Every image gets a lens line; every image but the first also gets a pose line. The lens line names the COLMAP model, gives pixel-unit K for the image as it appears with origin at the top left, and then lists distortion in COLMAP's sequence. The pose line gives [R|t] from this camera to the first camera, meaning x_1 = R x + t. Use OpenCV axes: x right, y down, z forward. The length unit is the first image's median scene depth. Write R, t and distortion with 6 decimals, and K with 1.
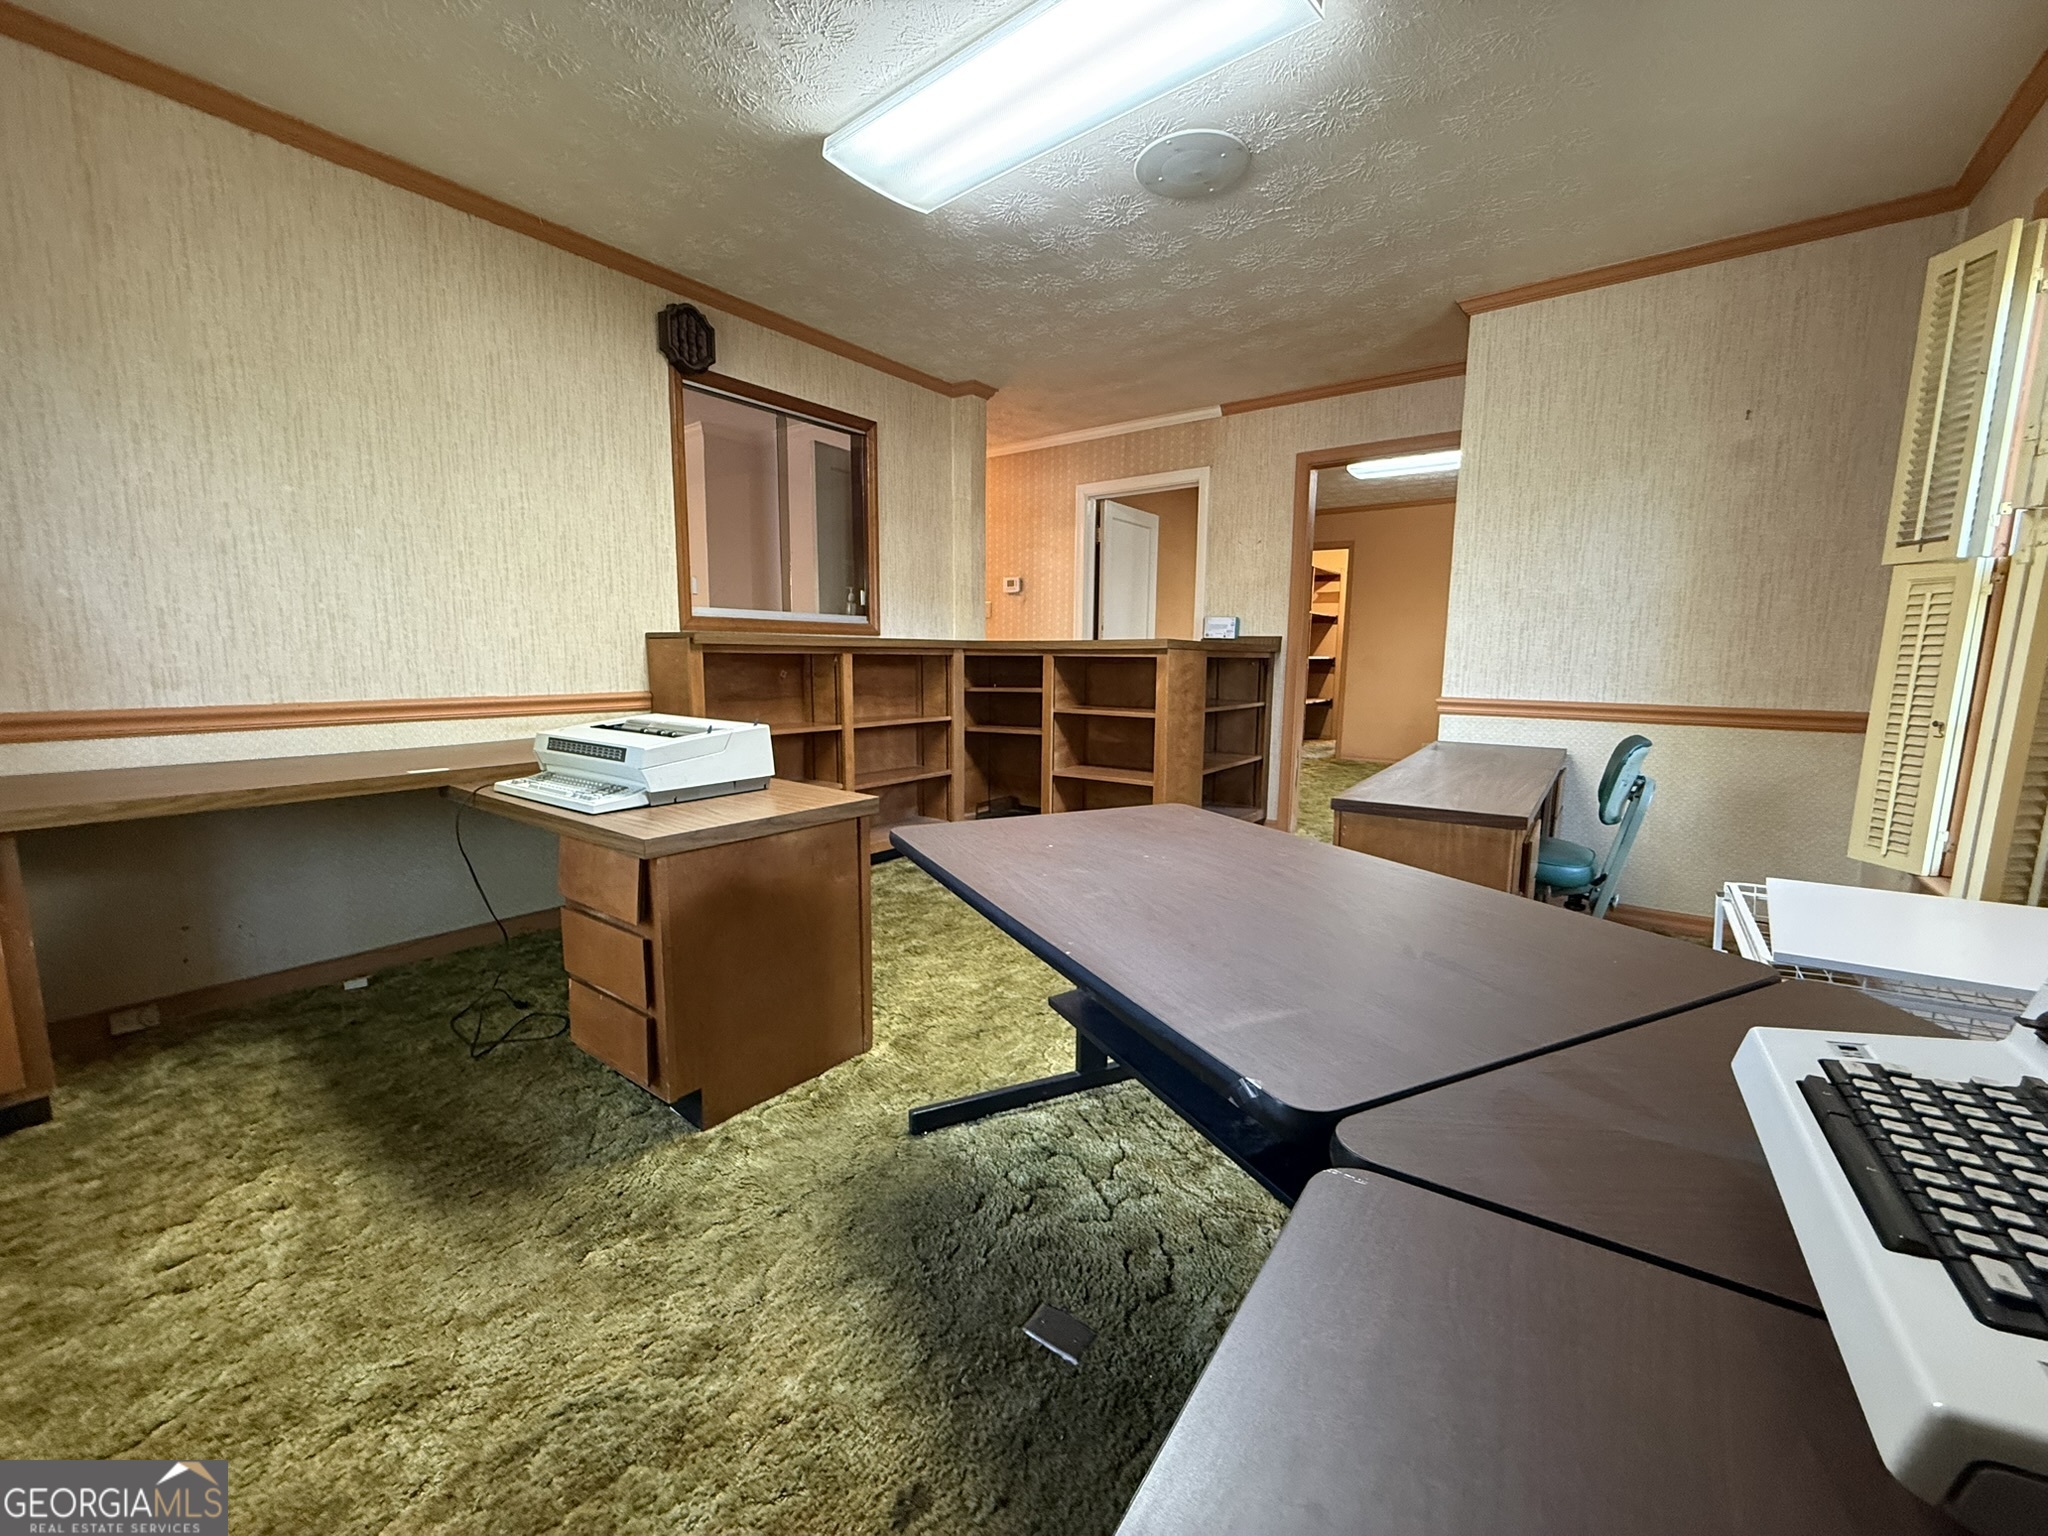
lens RADIAL K [[817.8, 0, 1016.4], [0, 817.8, 765.2], [0, 0, 1]] dist [0.000821, -0.000009]
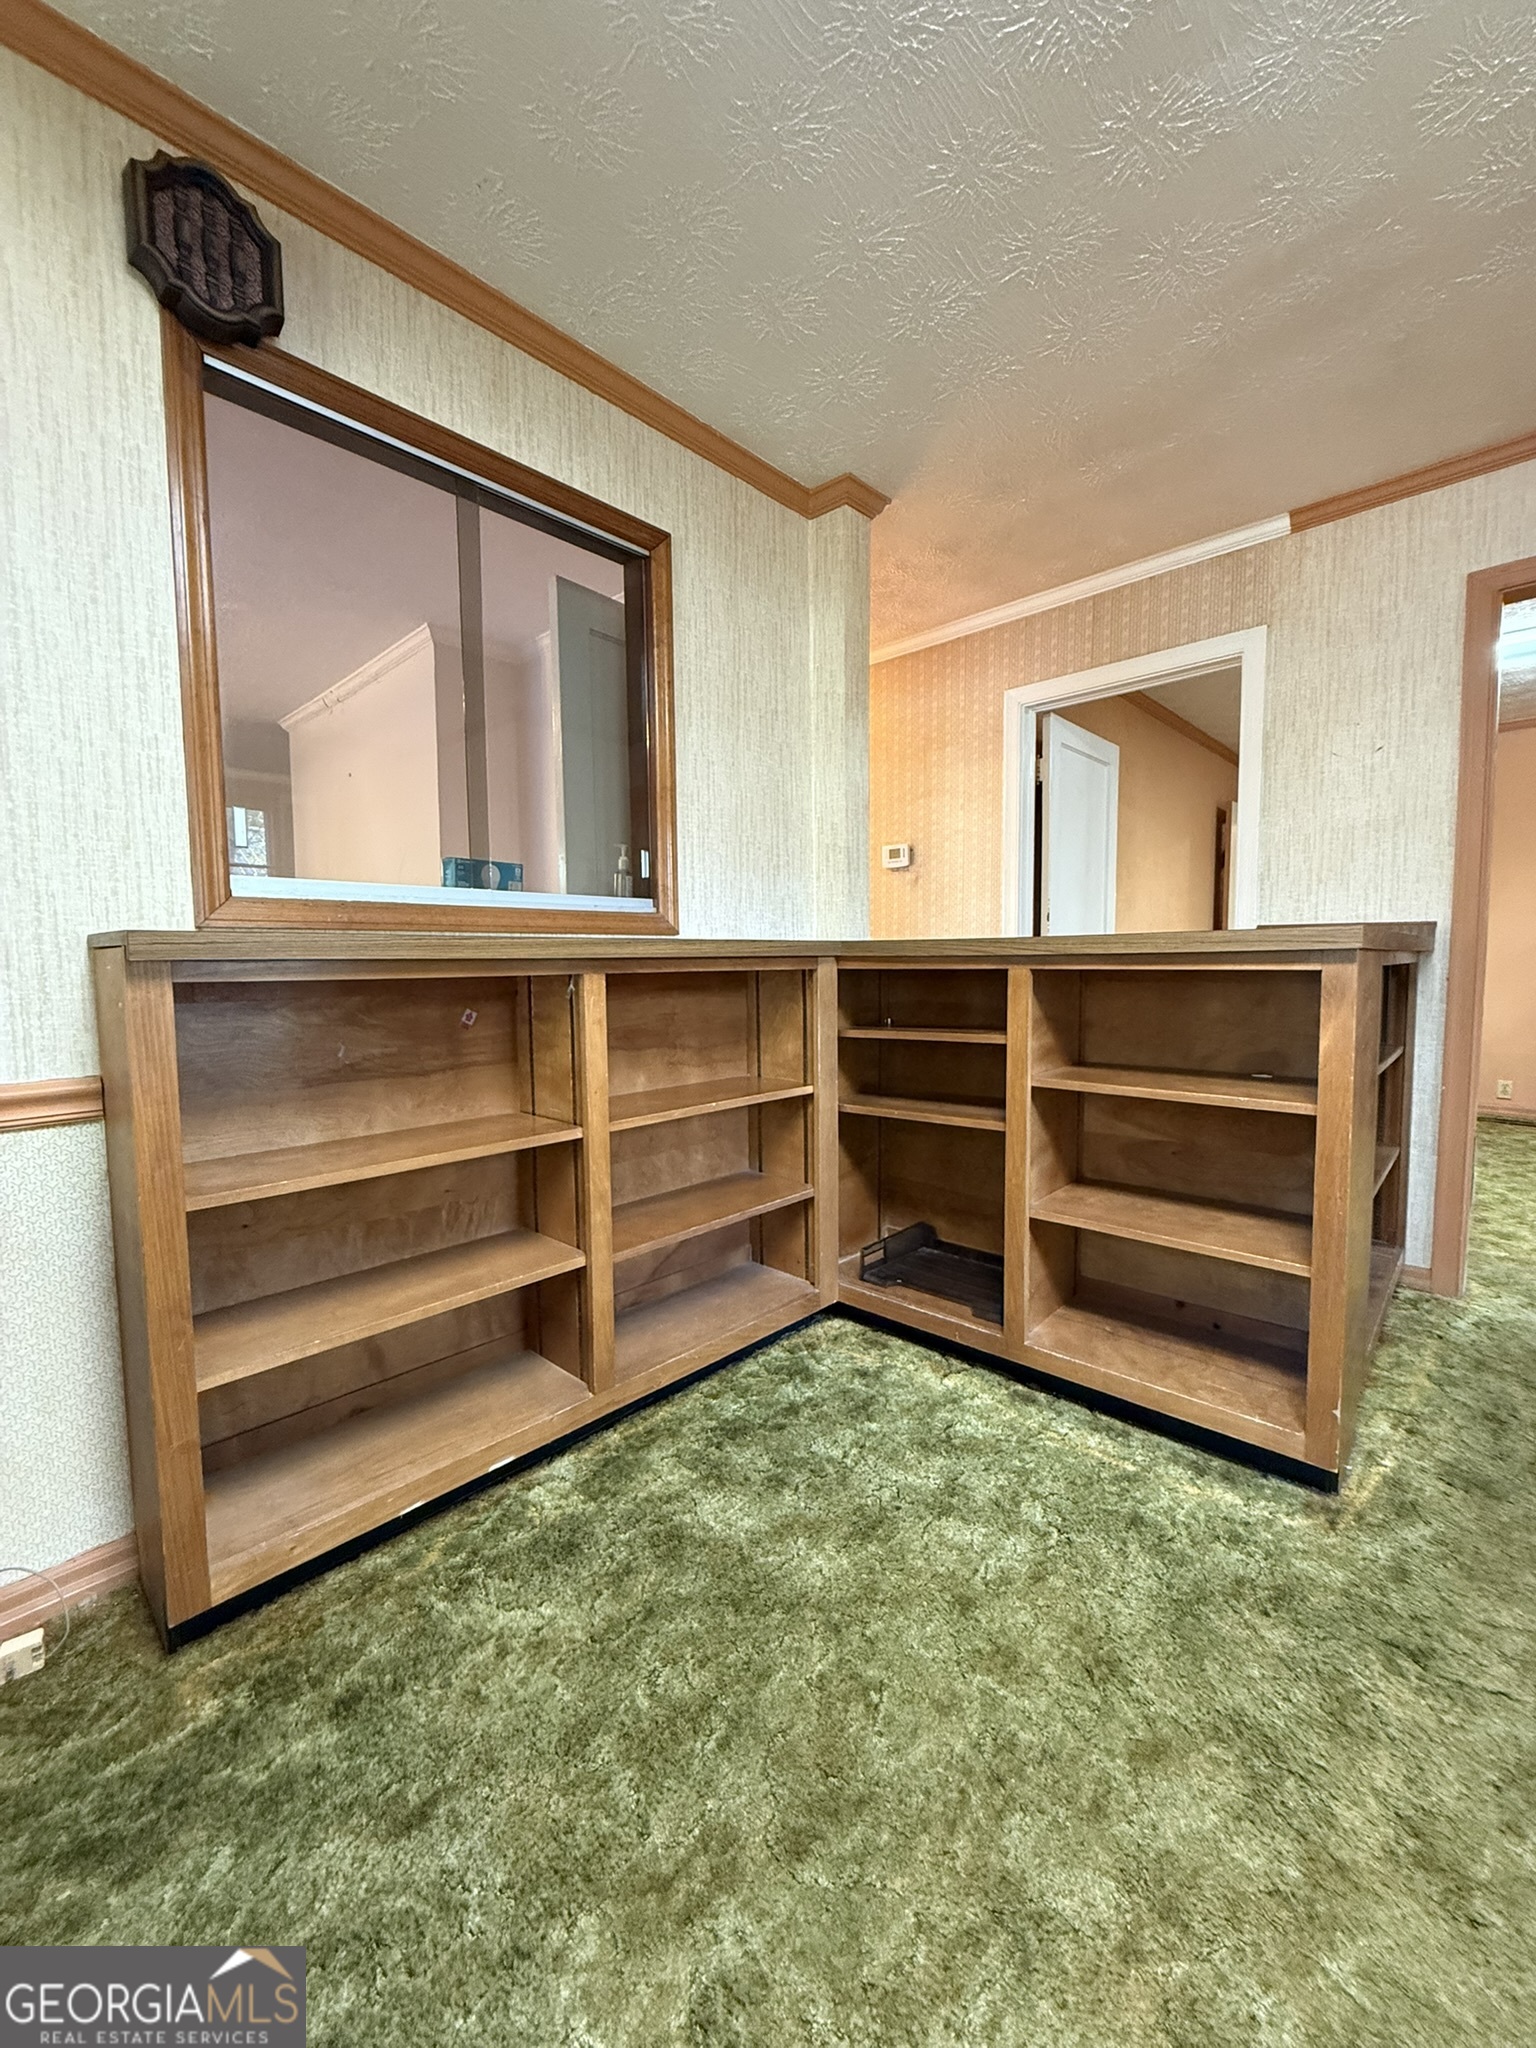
lens RADIAL K [[814.3, 0, 771.7], [0, 814.3, 1024.4], [0, 0, 1]] dist [-0.000861, 0.000294]
pose [[0.994481, -0.009324, -0.104498, -0.051625], [0.003840, 0.998611, -0.052557, -0.072105], [0.104843, 0.051866, 0.993135, 0.481782]]
